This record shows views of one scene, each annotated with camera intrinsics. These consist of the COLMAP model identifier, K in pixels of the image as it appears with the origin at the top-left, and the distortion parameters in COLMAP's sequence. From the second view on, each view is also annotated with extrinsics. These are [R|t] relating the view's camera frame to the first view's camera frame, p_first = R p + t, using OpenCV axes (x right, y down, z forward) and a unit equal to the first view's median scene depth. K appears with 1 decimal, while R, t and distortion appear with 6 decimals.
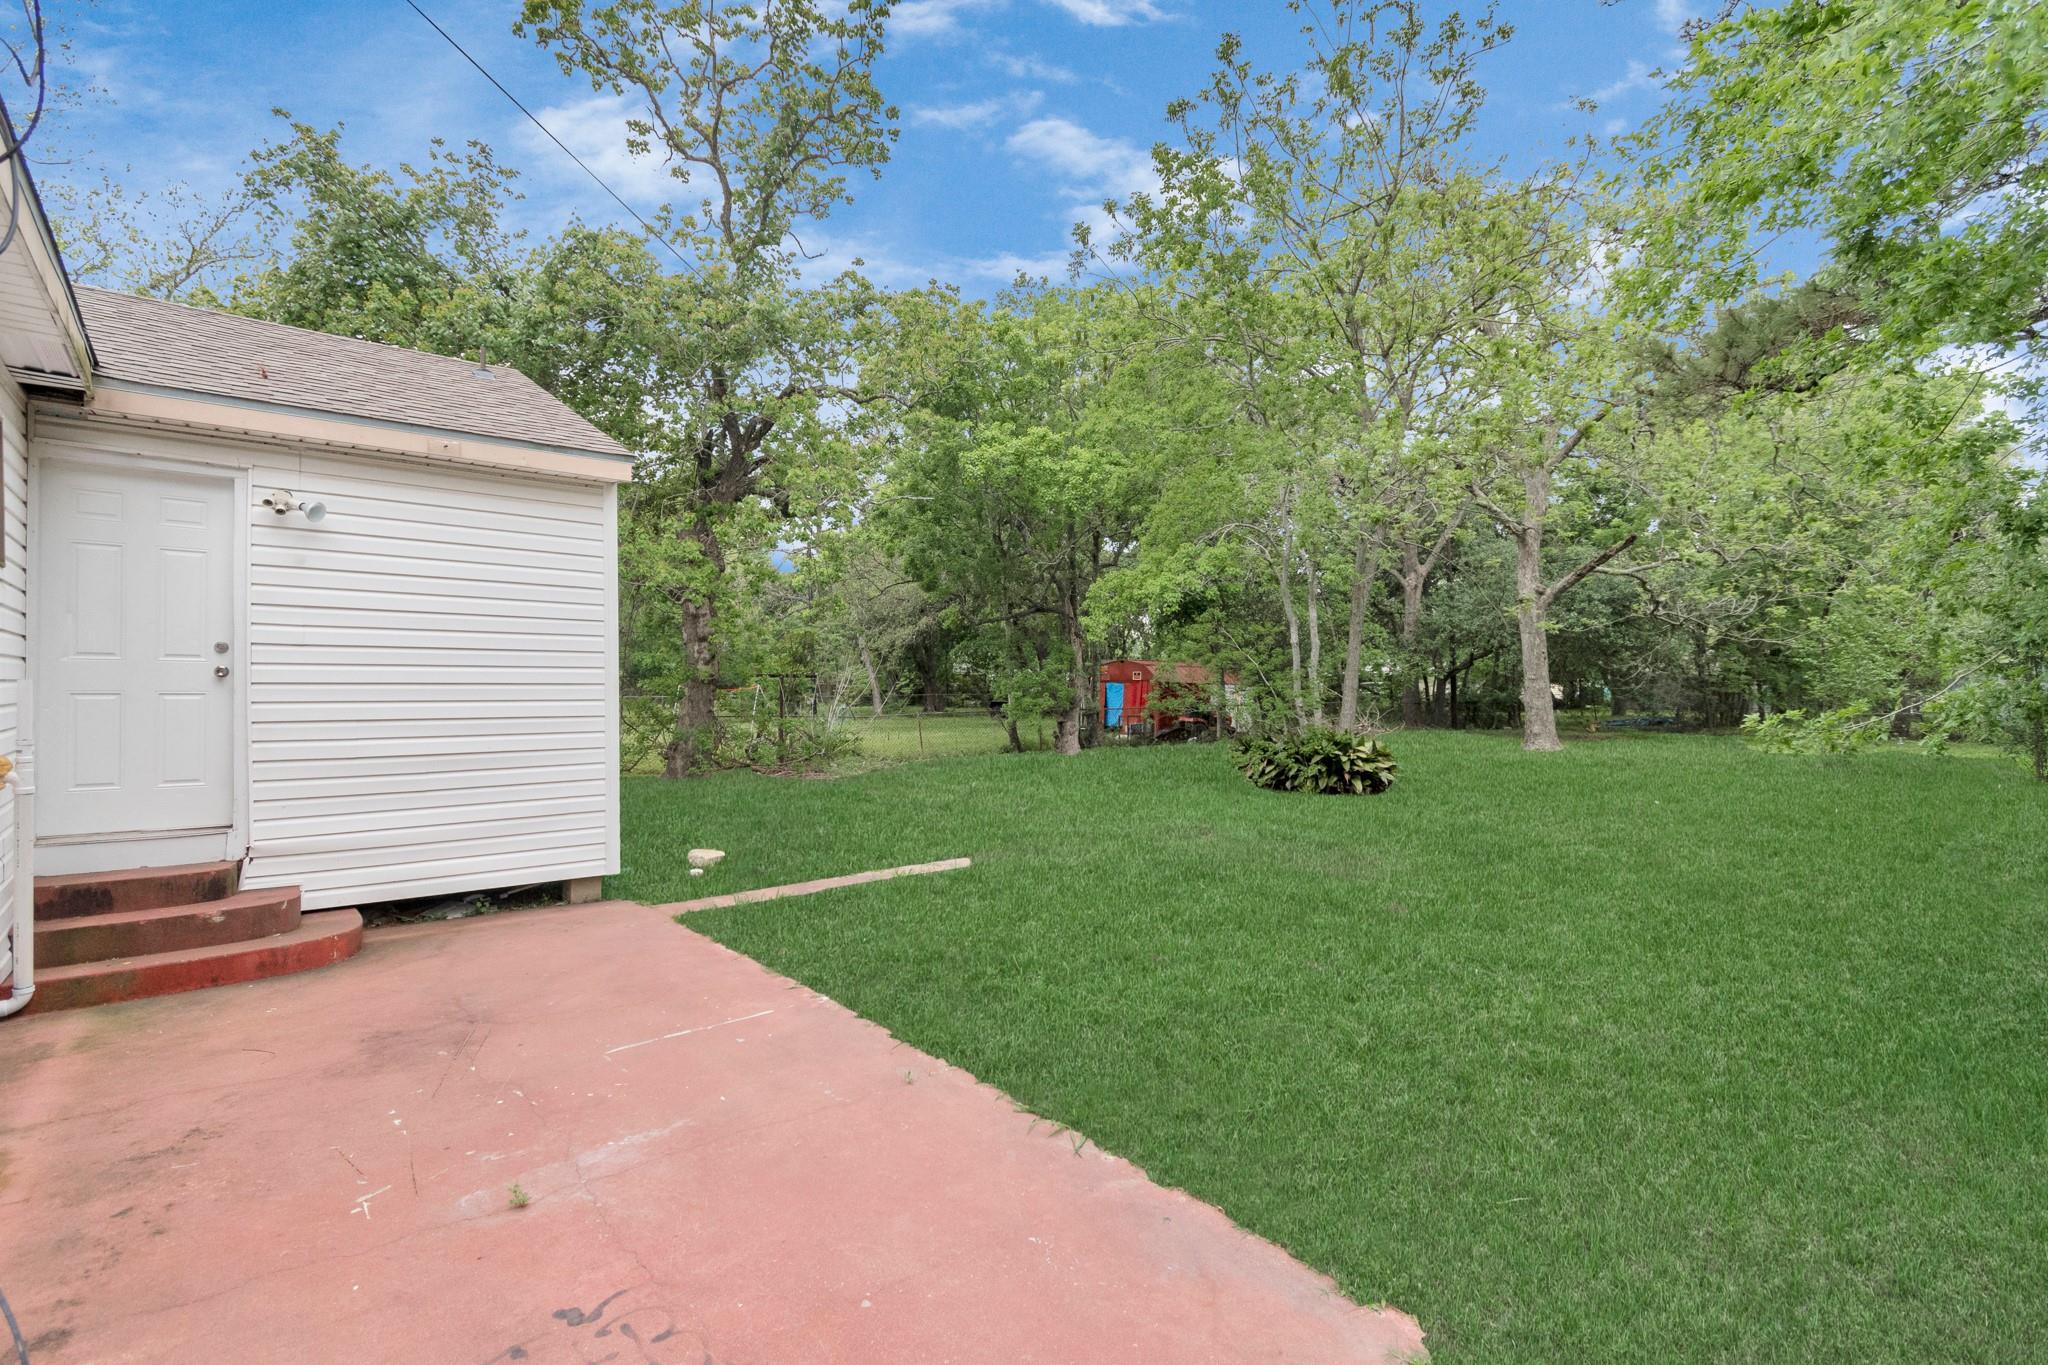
lens RADIAL K [[936.1, 0, 1025.1], [0, 936.1, 690.4], [0, 0, 1]] dist [0.008253, -0.000049]
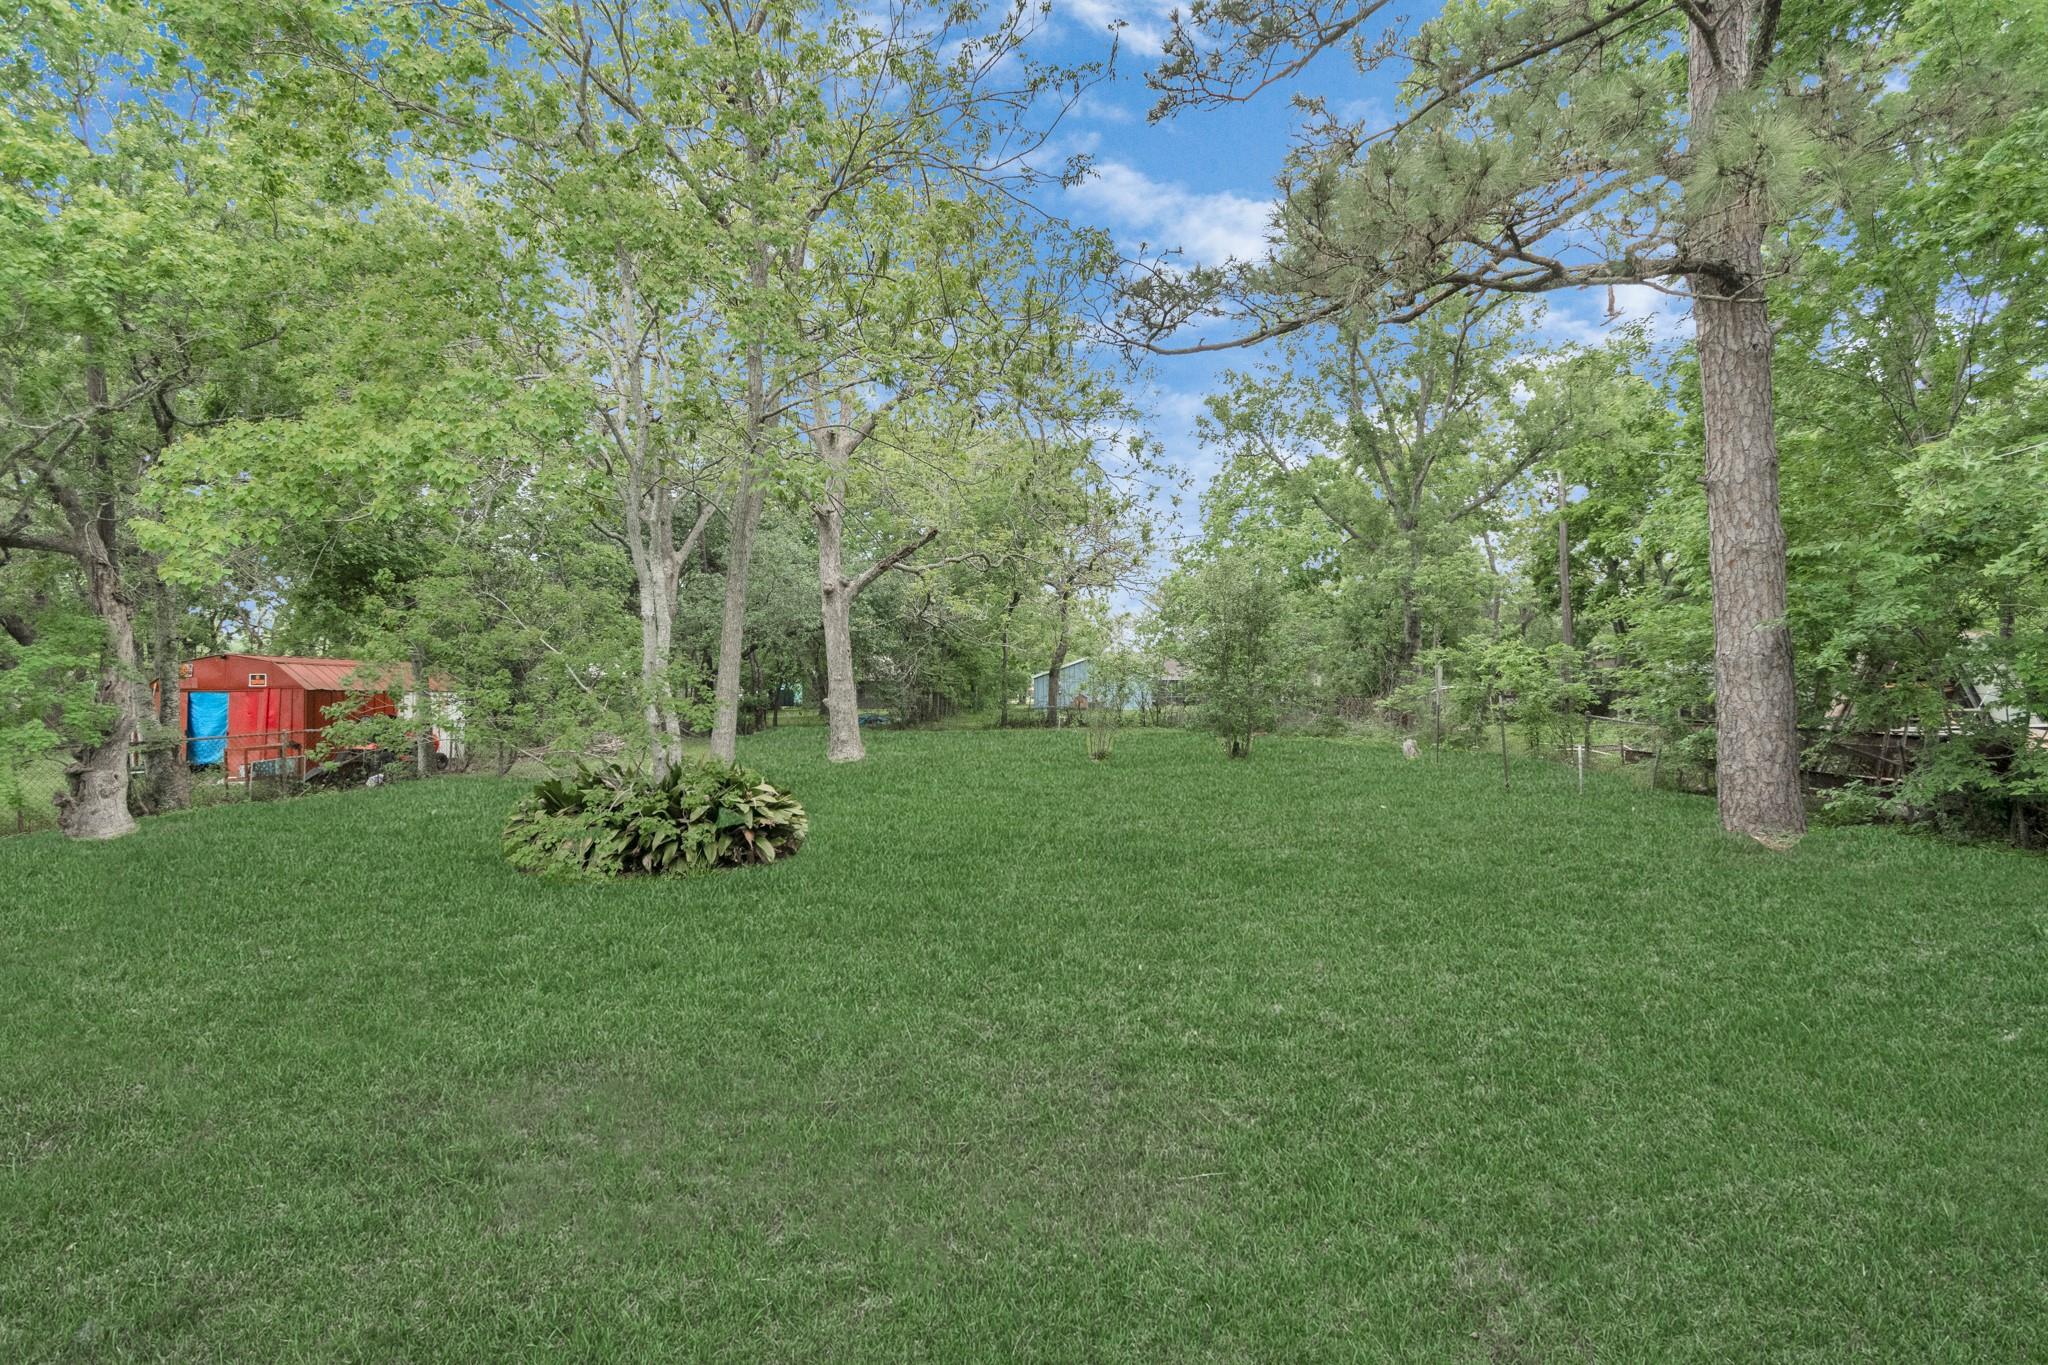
lens RADIAL K [[936.1, 0, 1025.1], [0, 936.1, 690.4], [0, 0, 1]] dist [0.008253, -0.000049]
pose [[0.679736, -0.012189, 0.733355, 0.013300], [0.018920, 0.999821, -0.000919, 0.000824], [-0.733213, 0.014500, 0.679845, 0.285511]]
